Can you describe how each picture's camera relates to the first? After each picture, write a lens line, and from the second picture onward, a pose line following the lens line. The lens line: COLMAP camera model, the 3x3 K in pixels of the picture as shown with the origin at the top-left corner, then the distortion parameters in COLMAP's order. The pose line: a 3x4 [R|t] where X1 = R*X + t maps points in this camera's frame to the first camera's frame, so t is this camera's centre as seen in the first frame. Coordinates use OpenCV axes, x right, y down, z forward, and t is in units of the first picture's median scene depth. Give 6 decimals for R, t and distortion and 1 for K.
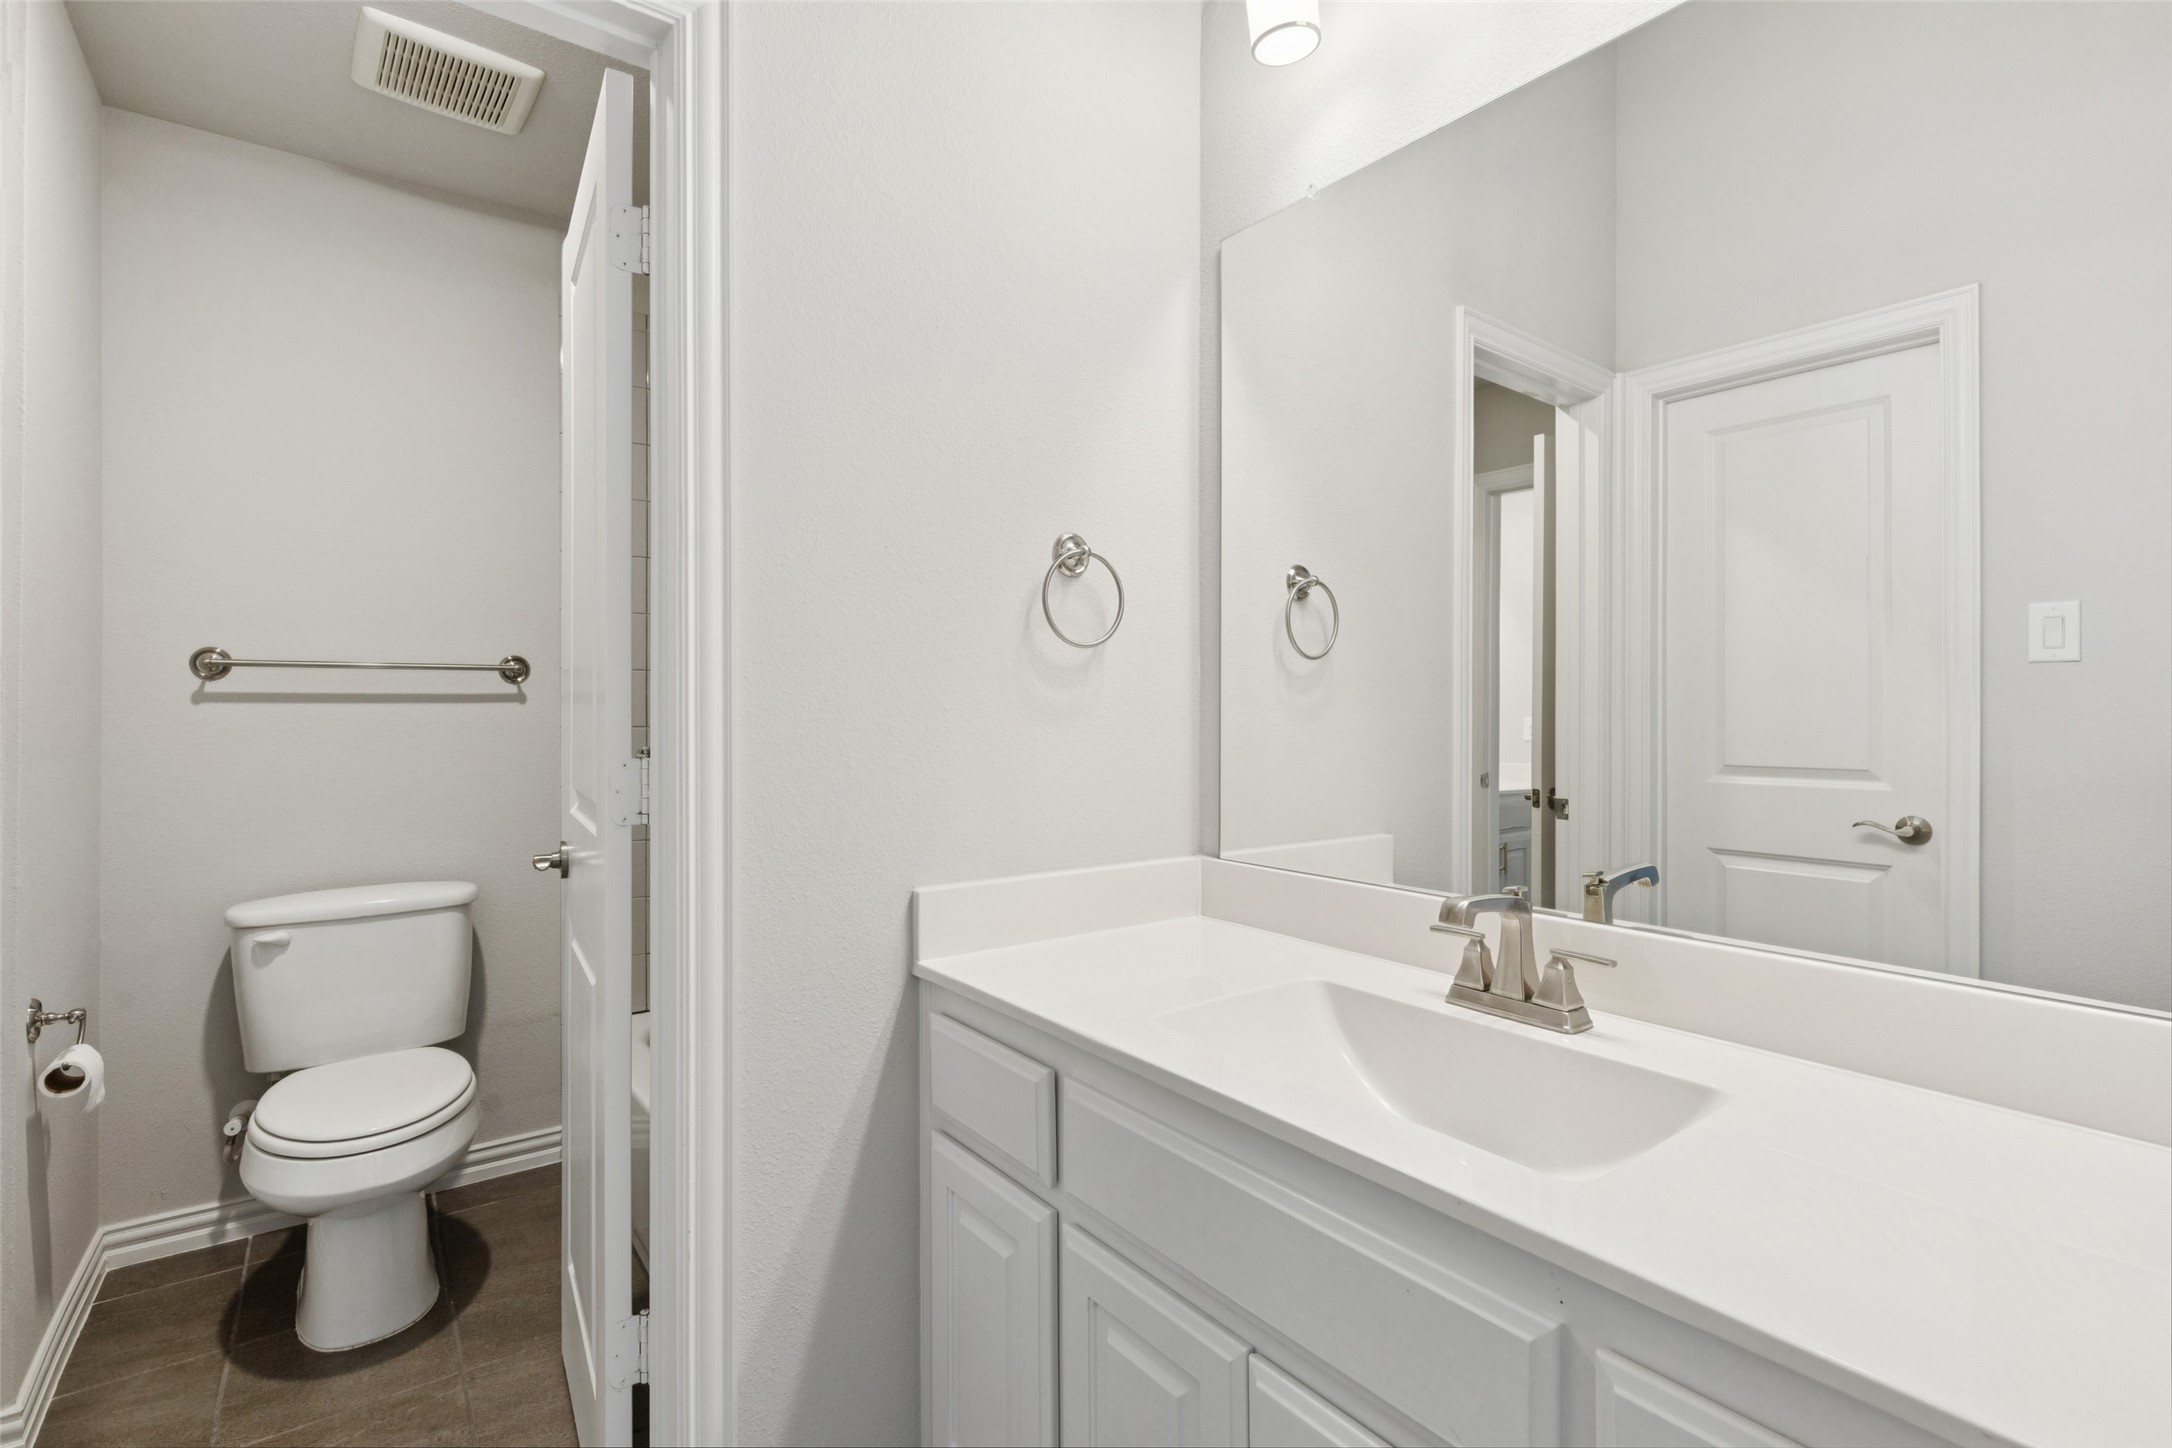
lens RADIAL K [[996.2, 0, 1087.5], [0, 996.2, 720.4], [0, 0, 1]] dist [-0.000267, 0.000143]
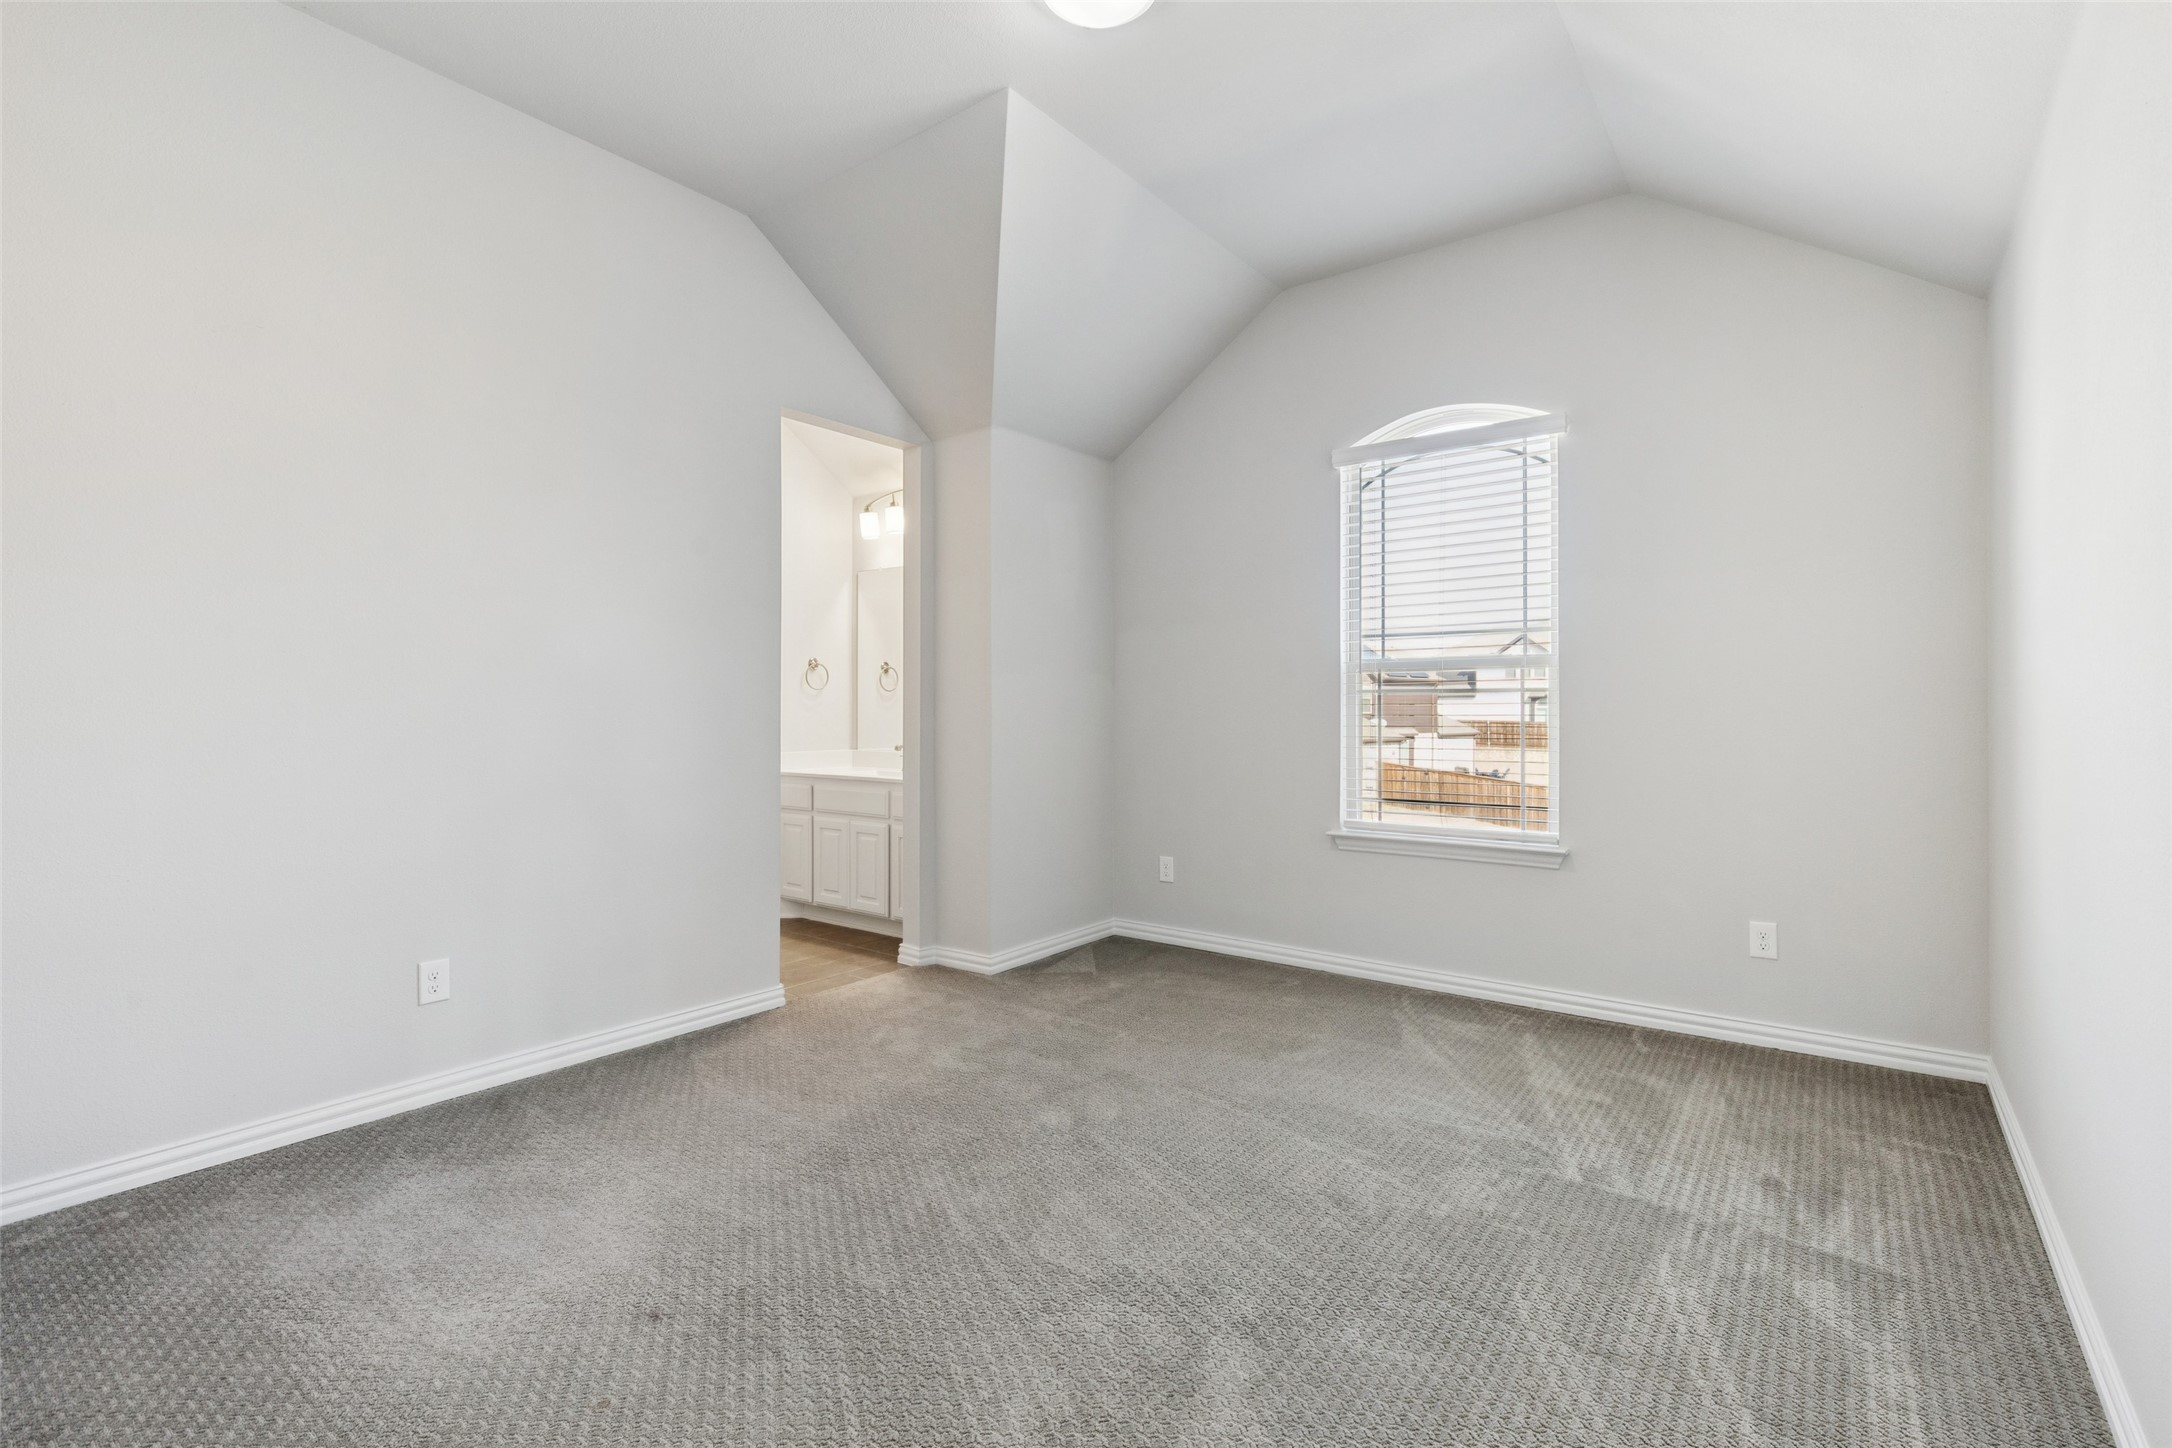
lens RADIAL K [[996.2, 0, 1080.1], [0, 996.2, 720.4], [0, 0, 1]] dist [-0.000267, 0.000143]
pose [[0.963237, 0.000873, 0.268652, -0.046270], [-0.000126, 0.999996, -0.002799, 0.041765], [-0.268653, 0.002662, 0.963233, -2.282997]]
